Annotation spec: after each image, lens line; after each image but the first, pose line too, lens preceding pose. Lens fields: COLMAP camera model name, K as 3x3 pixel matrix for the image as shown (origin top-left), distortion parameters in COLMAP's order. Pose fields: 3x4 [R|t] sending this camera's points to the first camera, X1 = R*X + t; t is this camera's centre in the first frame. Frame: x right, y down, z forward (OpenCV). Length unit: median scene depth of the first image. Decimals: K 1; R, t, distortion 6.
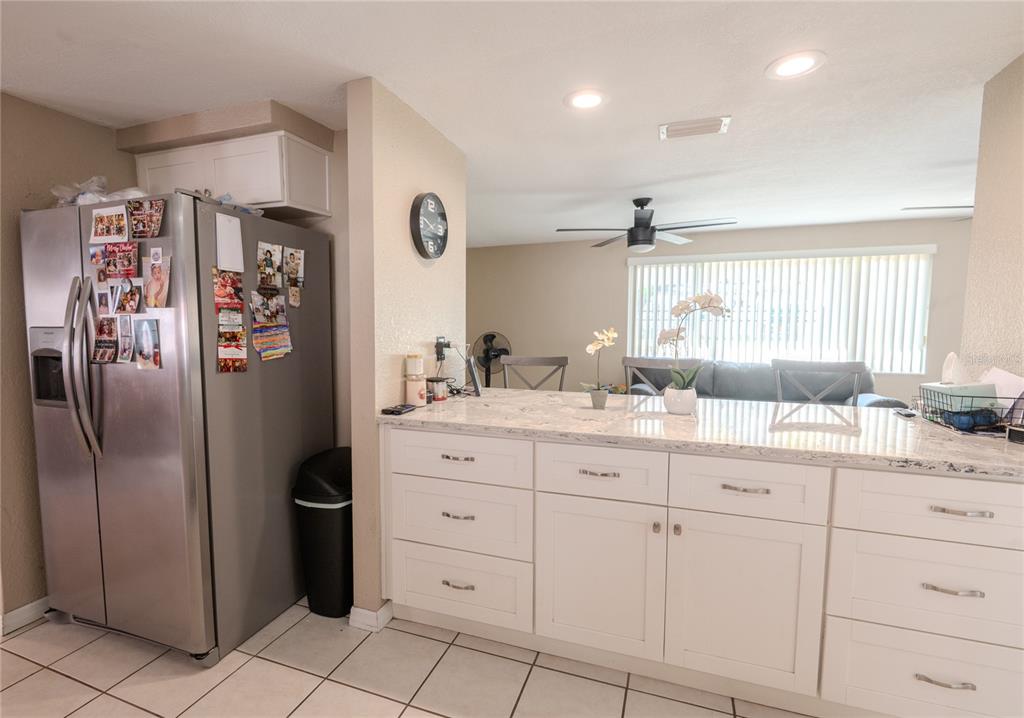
lens RADIAL K [[484.7, 0, 508.9], [0, 484.7, 360.4], [0, 0, 1]] dist [-0.005297, -0.000739]
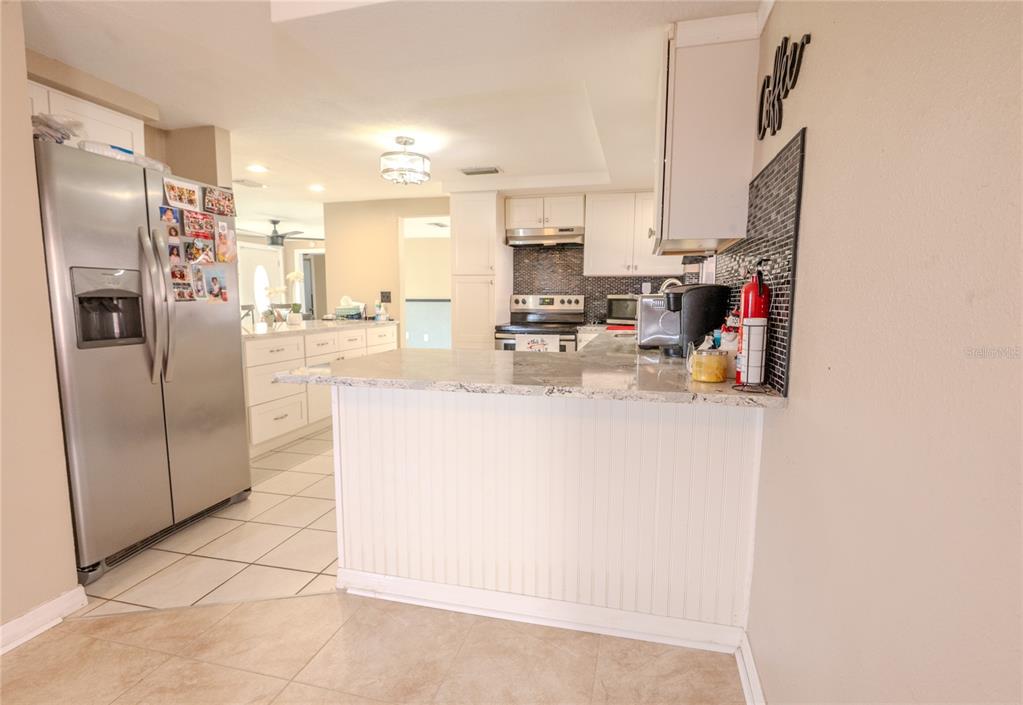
lens RADIAL K [[493.4, 0, 512.5], [0, 493.4, 355.4], [0, 0, 1]] dist [0.000003, -0.000157]
pose [[-0.099592, -0.112615, 0.988635, -2.300543], [0.084857, 0.988994, 0.121204, 0.066535], [-0.991403, 0.095964, -0.088940, 0.265058]]
